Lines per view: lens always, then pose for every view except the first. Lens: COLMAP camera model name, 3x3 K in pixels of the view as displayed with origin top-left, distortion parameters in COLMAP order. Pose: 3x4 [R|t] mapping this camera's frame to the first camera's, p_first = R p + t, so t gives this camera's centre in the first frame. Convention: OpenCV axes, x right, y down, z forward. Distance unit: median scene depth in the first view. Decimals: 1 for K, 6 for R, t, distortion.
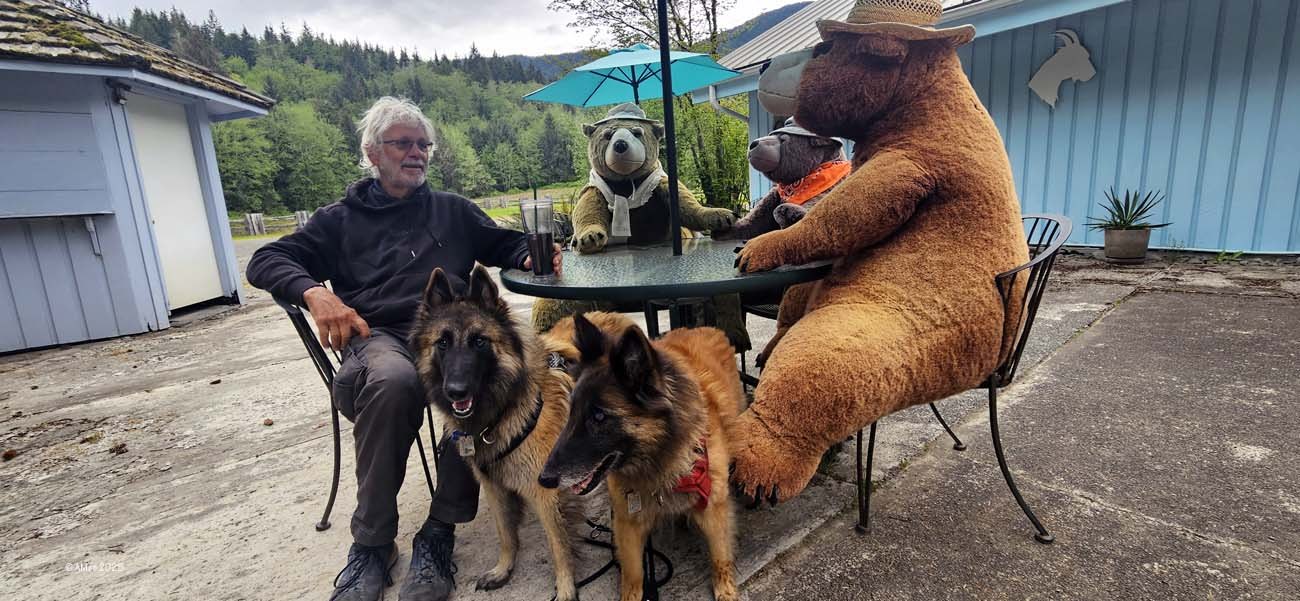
lens RADIAL K [[532.5, 0, 653.1], [0, 532.5, 292.6], [0, 0, 1]] dist [-0.001744, 0.003080]
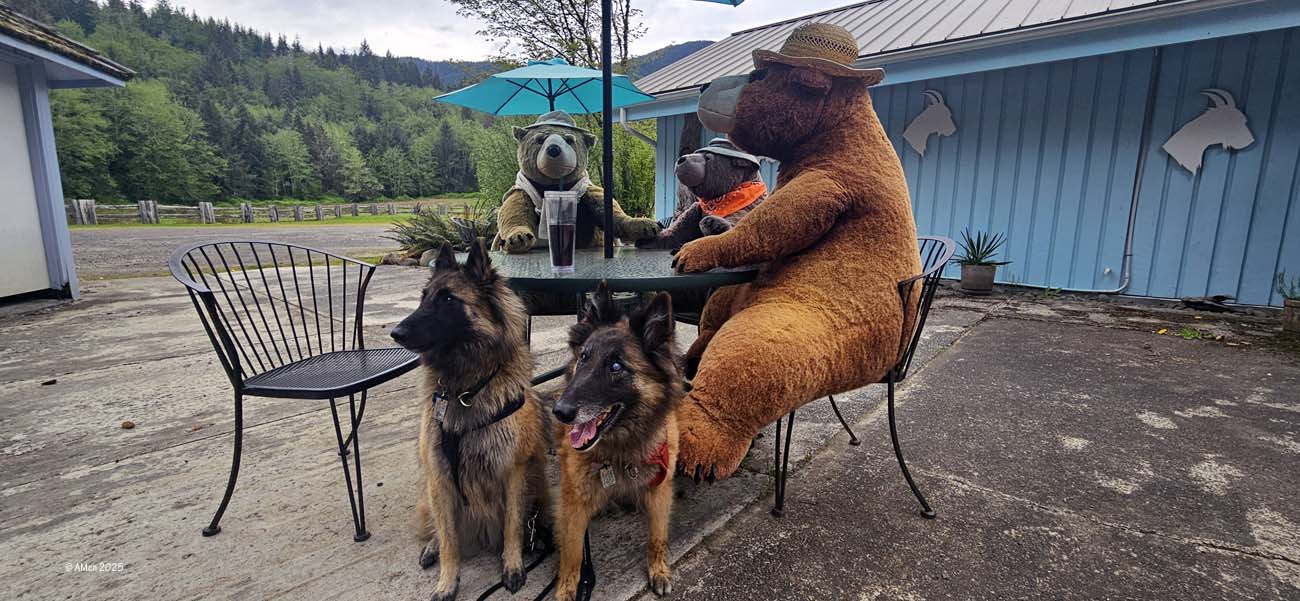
lens RADIAL K [[532.5, 0, 641.2], [0, 532.5, 294.3], [0, 0, 1]] dist [-0.001744, 0.003080]
pose [[0.983859, 0.045315, 0.173111, -0.076765], [-0.039147, 0.998477, -0.038882, 0.042615], [-0.174609, 0.031477, 0.984135, -0.032238]]
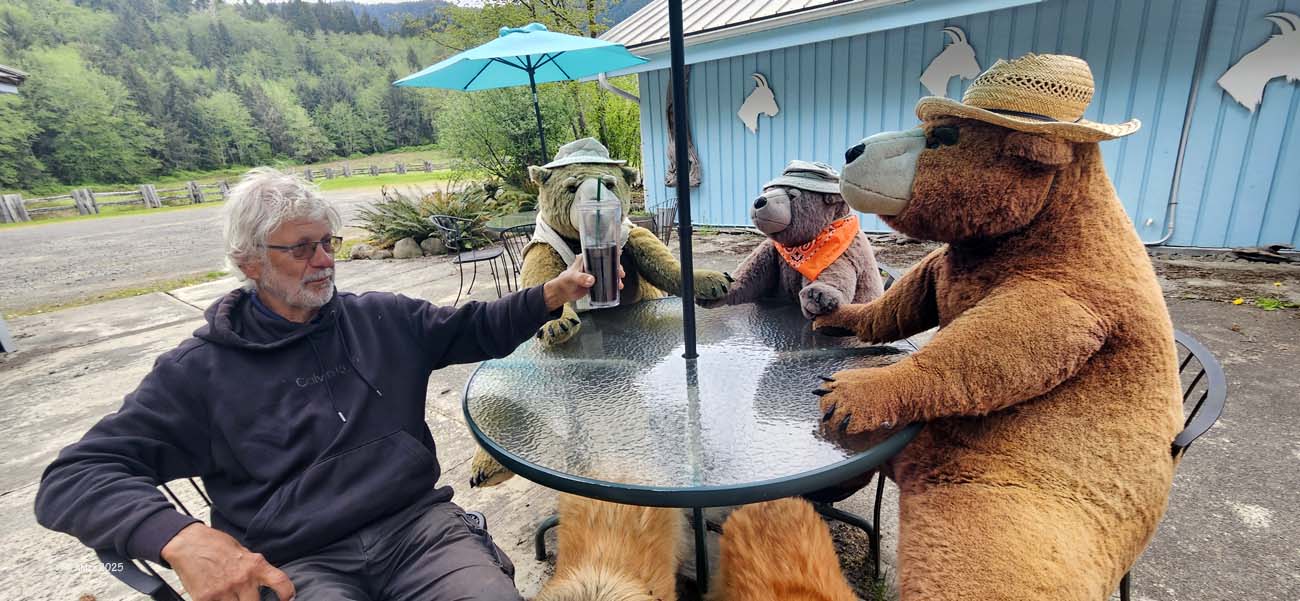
lens RADIAL K [[532.5, 0, 639.5], [0, 532.5, 293.9], [0, 0, 1]] dist [-0.001744, 0.003080]
pose [[0.975334, -0.060914, 0.212162, -0.215157], [0.047160, 0.996480, 0.069303, -0.249432], [-0.215636, -0.057588, 0.974774, 0.282380]]
